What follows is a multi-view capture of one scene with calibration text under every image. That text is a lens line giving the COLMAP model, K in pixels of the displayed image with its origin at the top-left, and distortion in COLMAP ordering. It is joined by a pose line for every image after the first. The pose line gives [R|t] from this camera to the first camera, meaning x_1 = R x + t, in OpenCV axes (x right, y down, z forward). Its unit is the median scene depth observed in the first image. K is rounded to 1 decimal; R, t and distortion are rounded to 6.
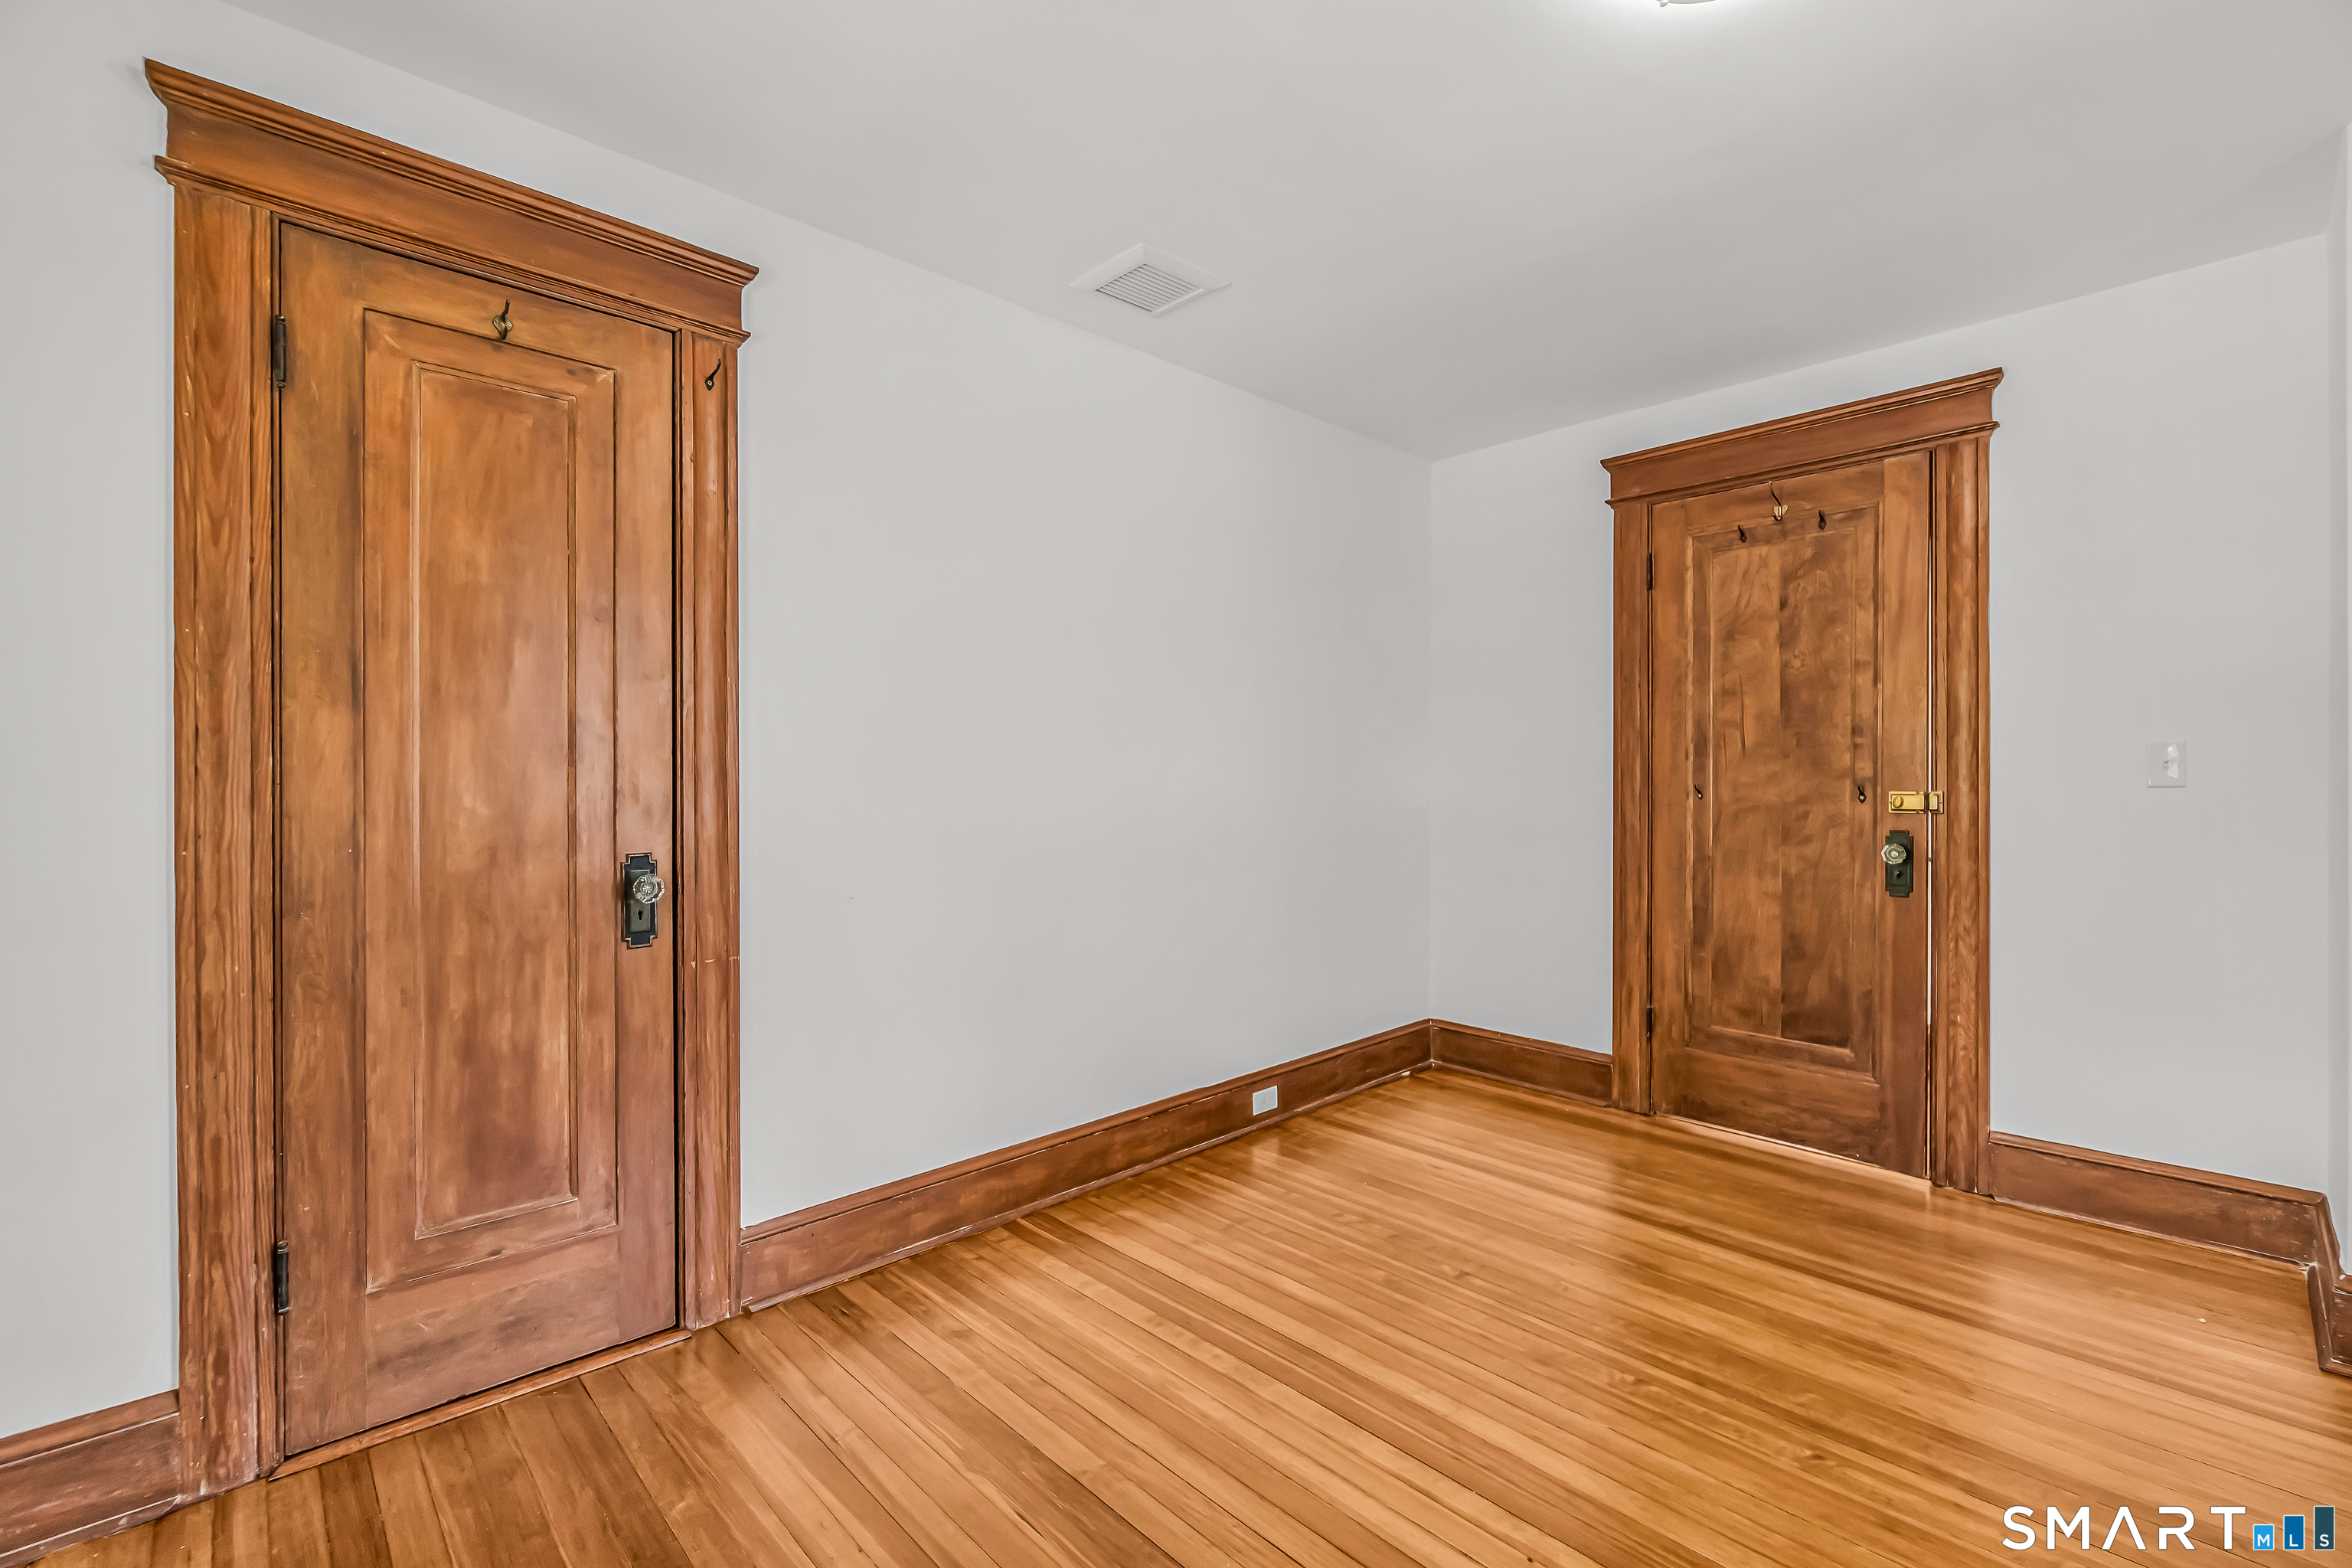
lens RADIAL K [[1015.1, 0, 1165.2], [0, 1015.1, 786.3], [0, 0, 1]] dist [-0.003094, -0.000372]
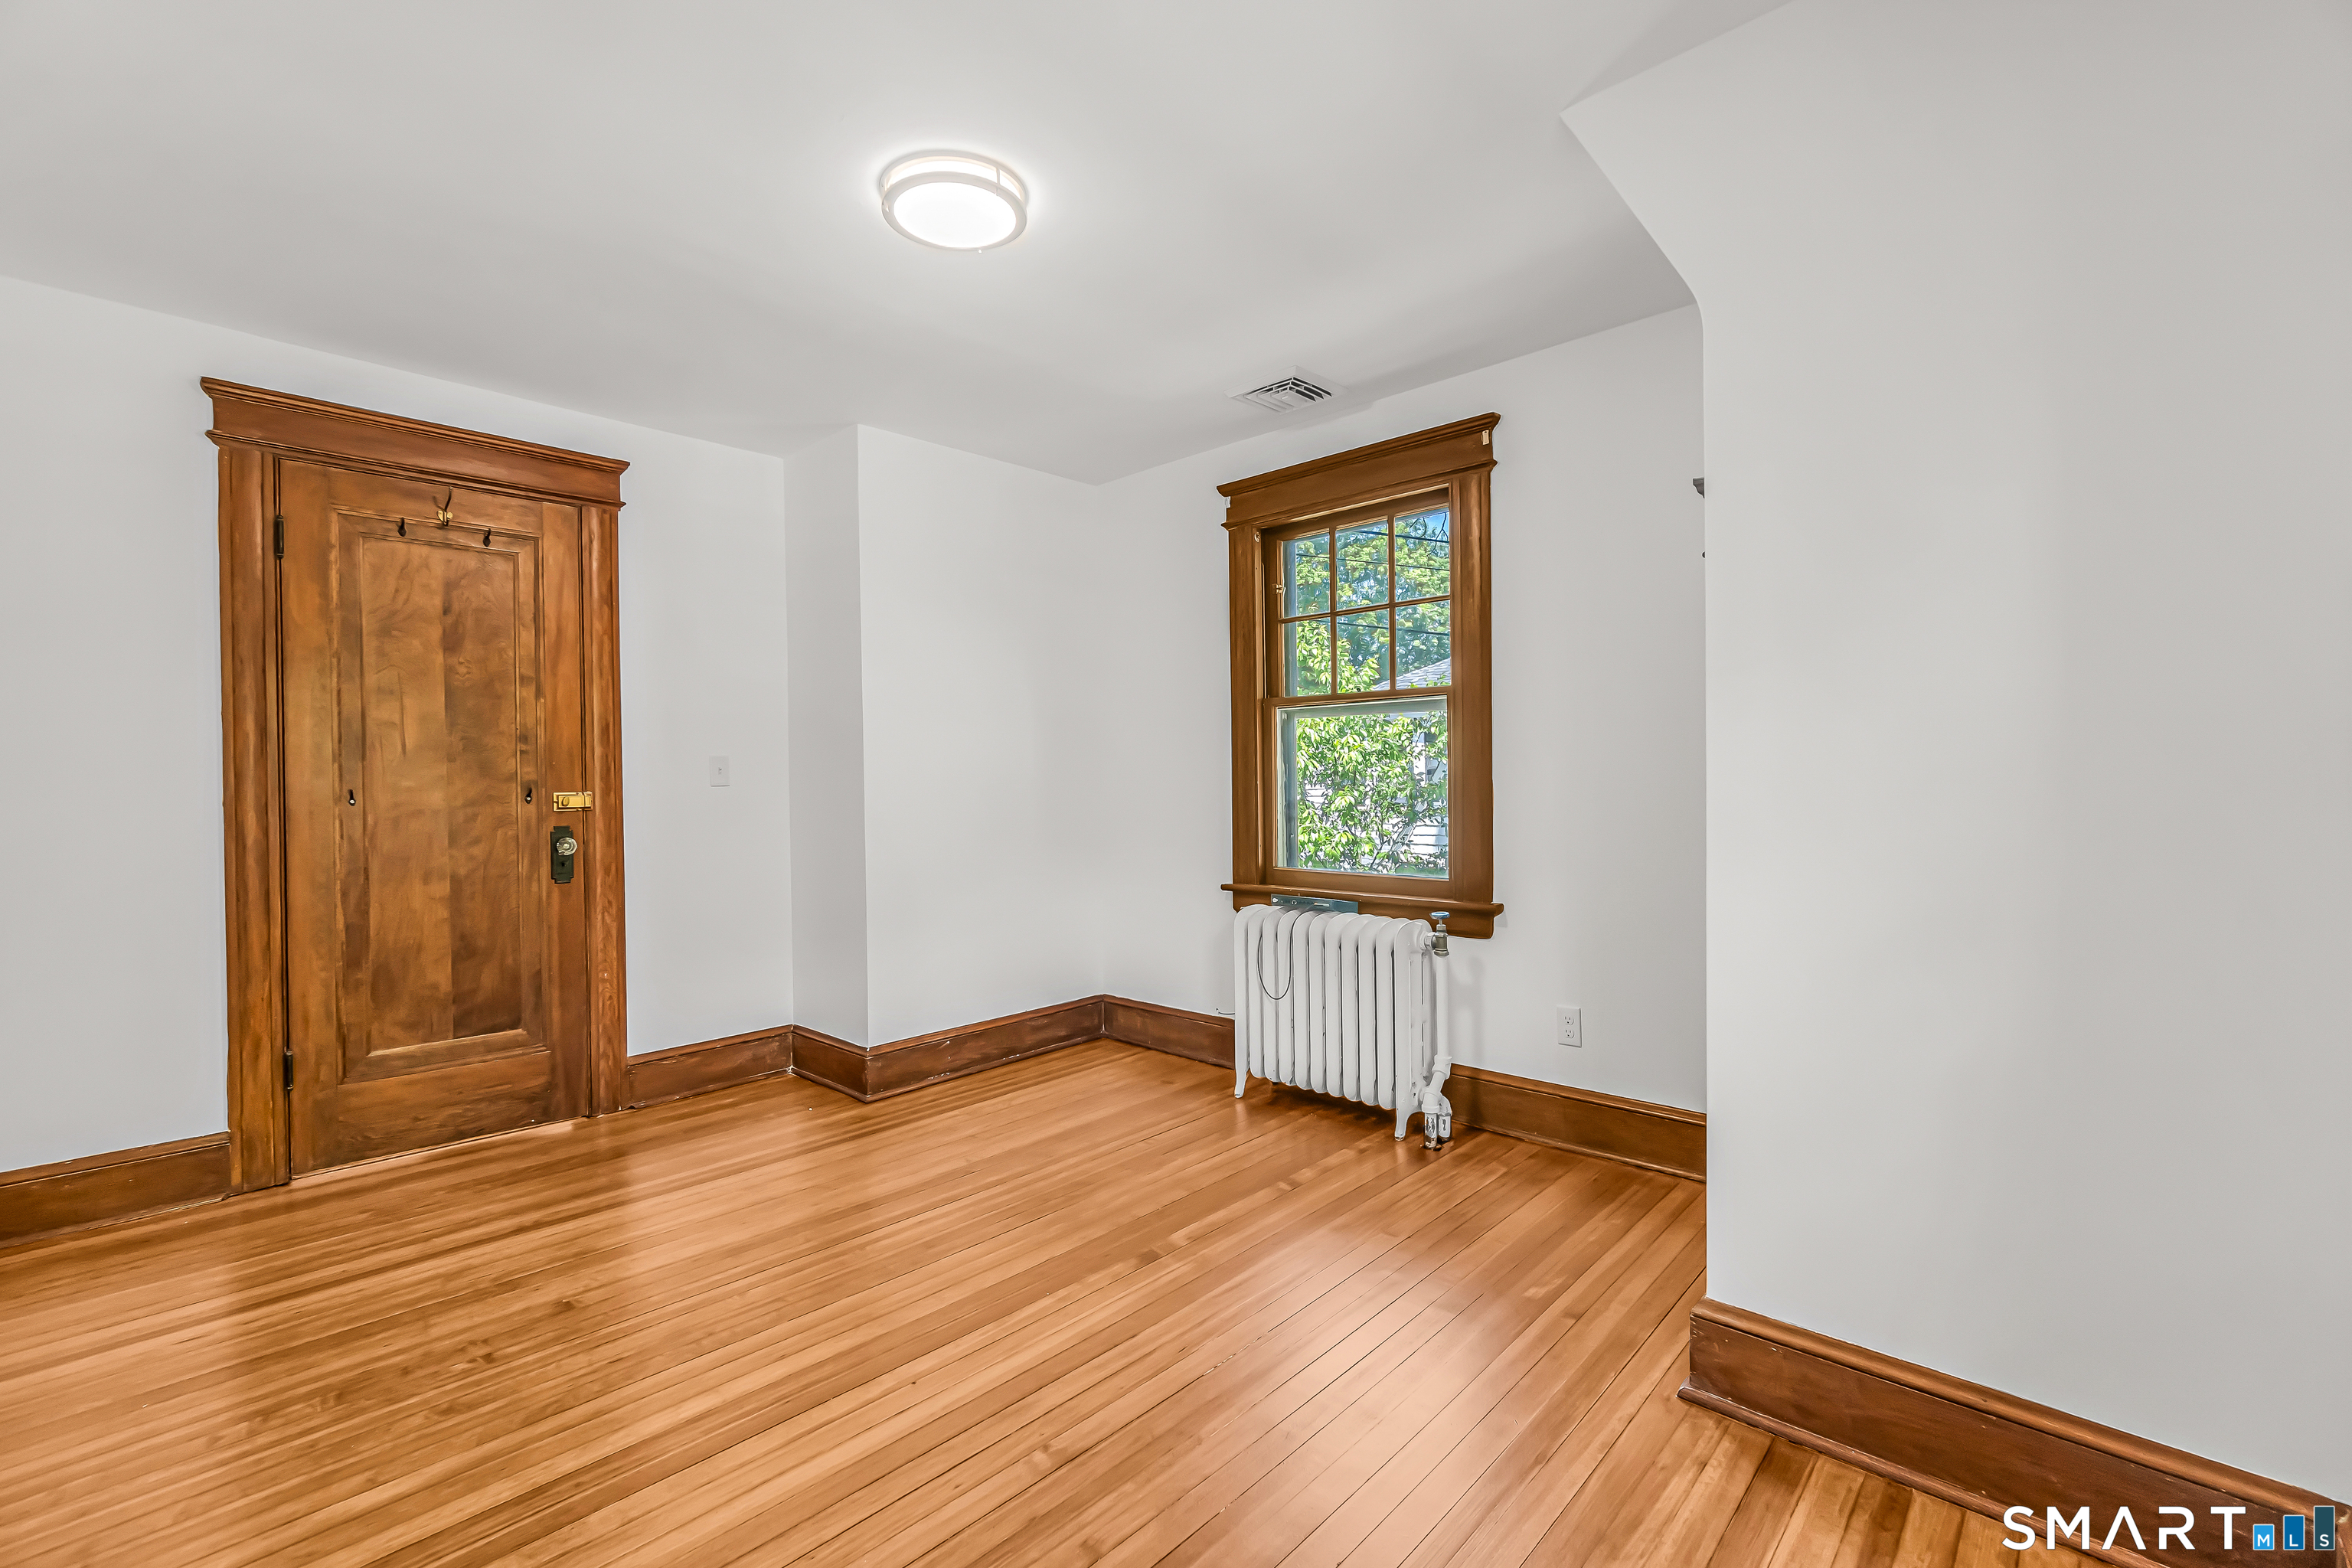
lens RADIAL K [[1015.1, 0, 1165.2], [0, 1015.1, 786.3], [0, 0, 1]] dist [-0.003094, -0.000372]
pose [[-0.051990, -0.007680, 0.998618, -0.443692], [0.015652, 0.999841, 0.008505, -0.001076], [-0.998525, 0.016072, -0.051862, 0.346930]]
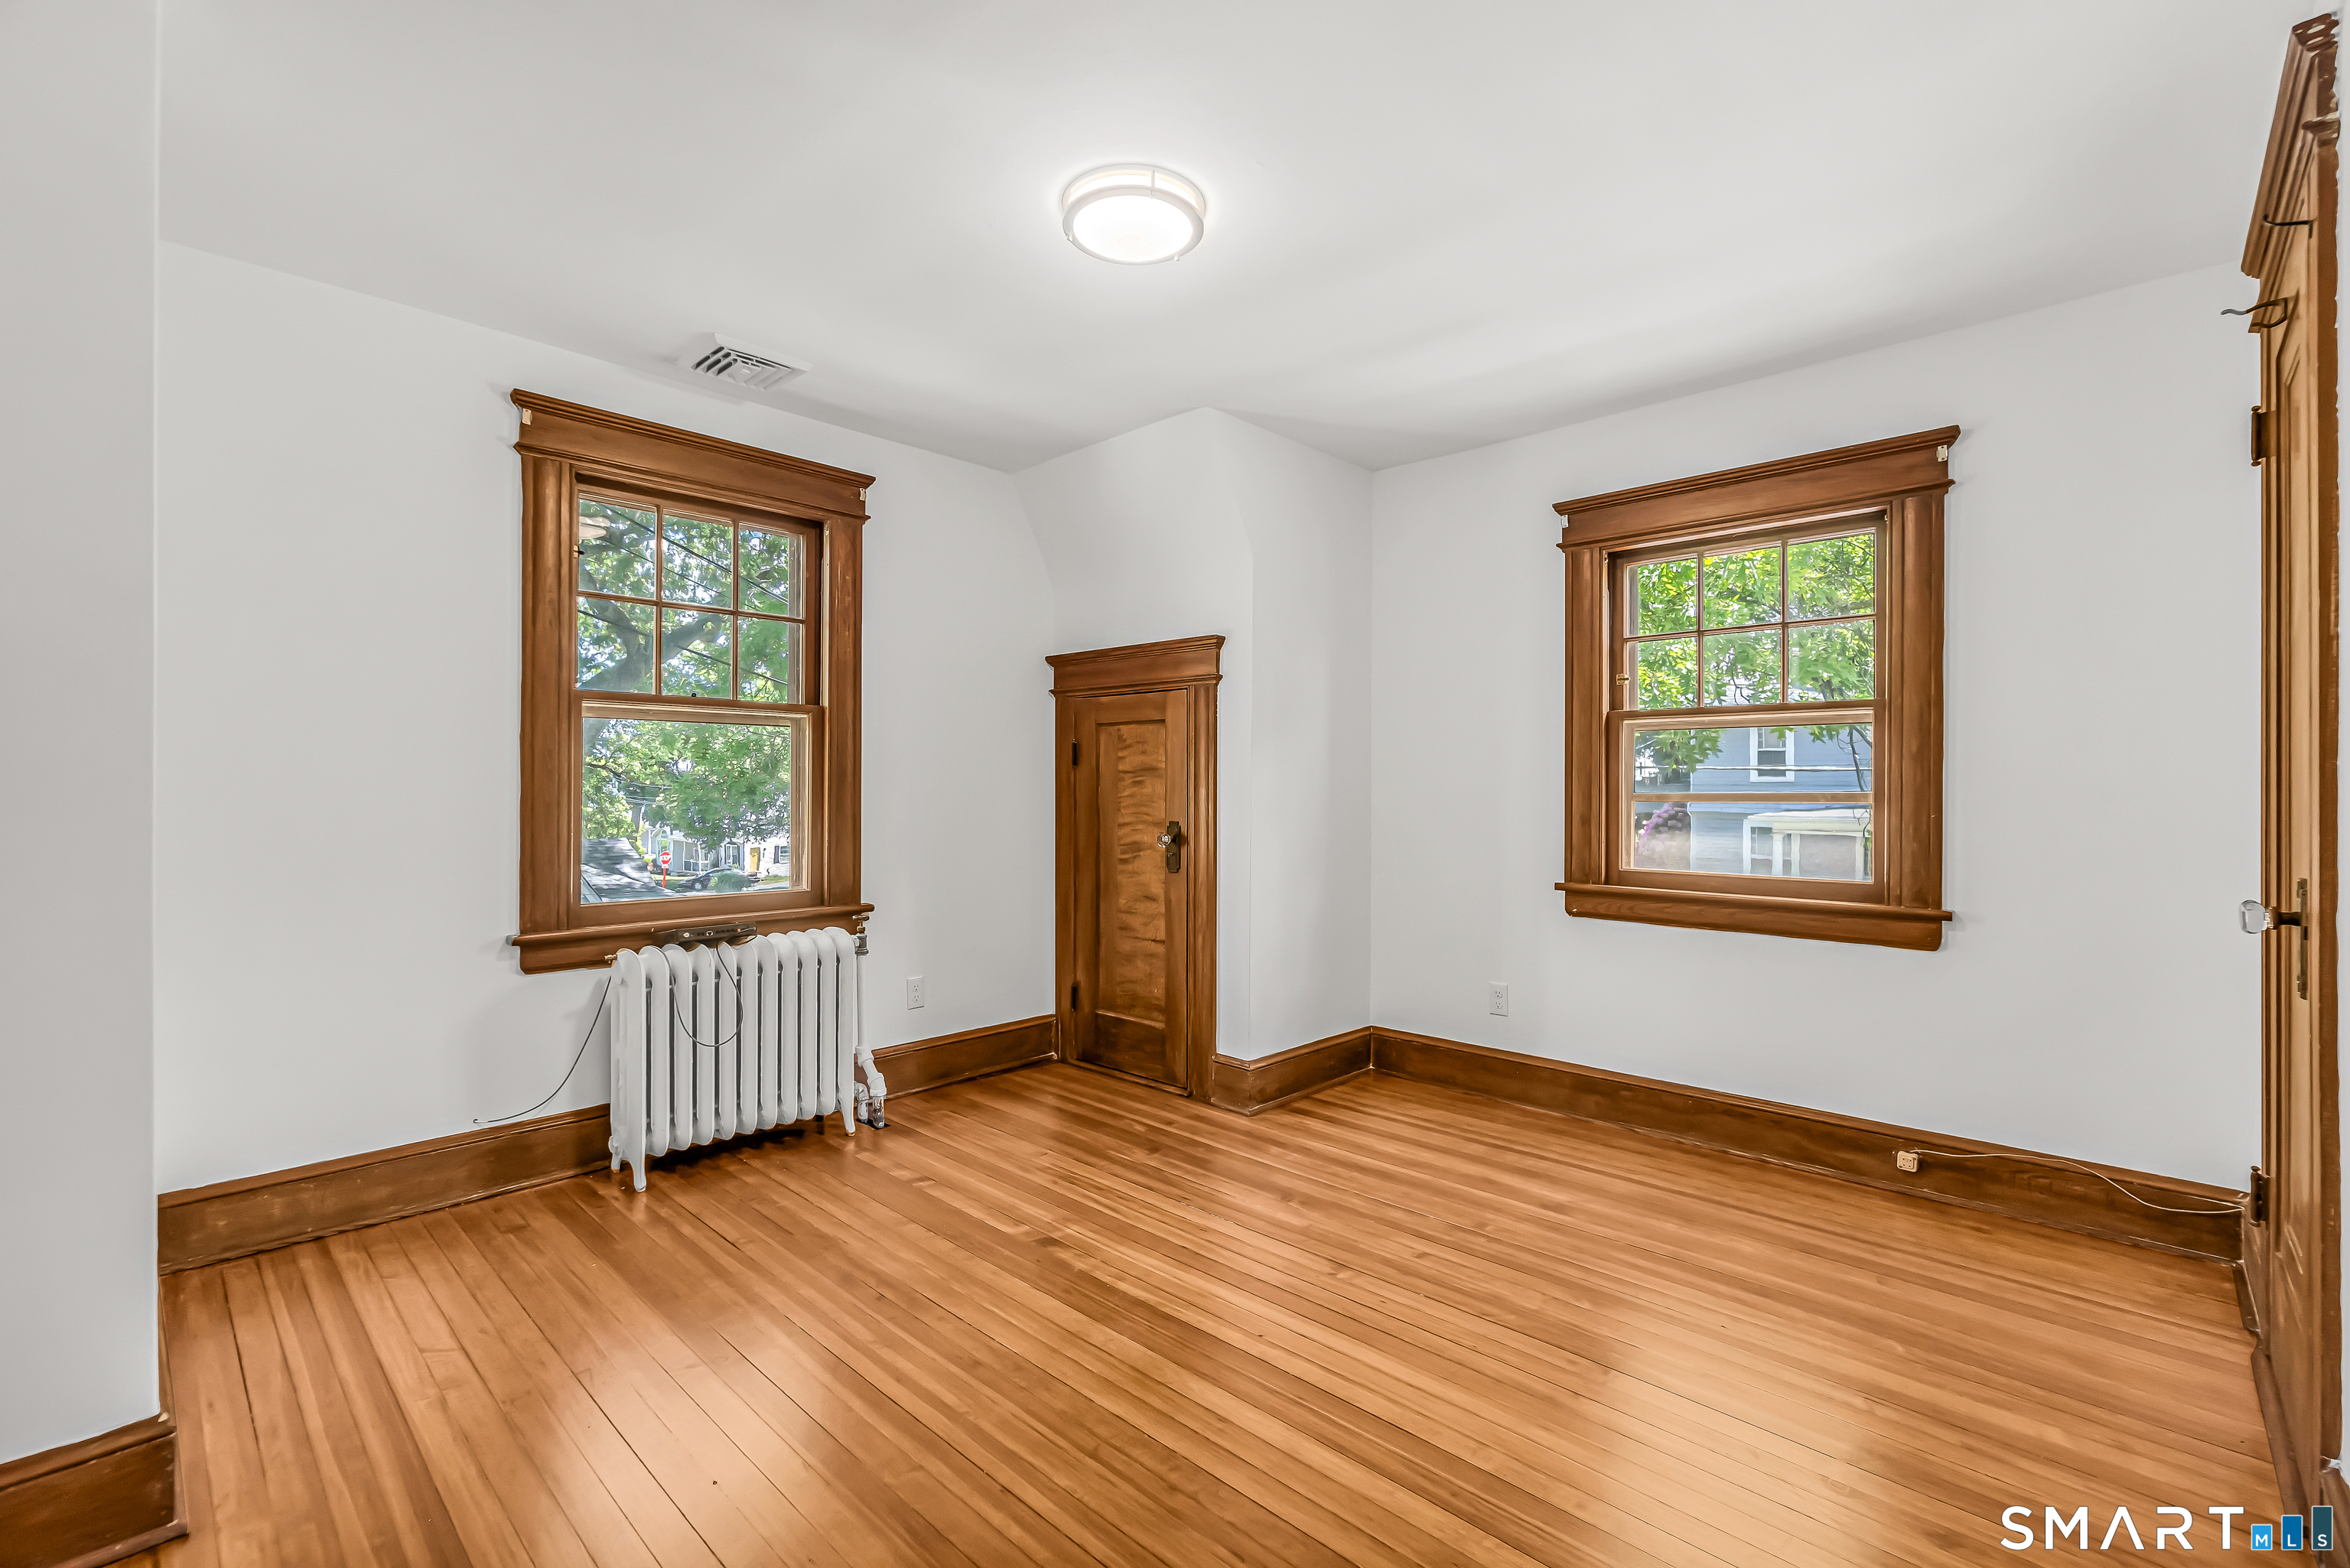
lens RADIAL K [[1014.2, 0, 1164.2], [0, 1014.2, 786.3], [0, 0, 1]] dist [-0.003094, -0.000372]
pose [[-0.999091, -0.003396, -0.042492, 0.265482], [-0.003381, 0.999994, -0.000411, -0.004585], [0.042493, -0.000267, -0.999097, 1.144741]]
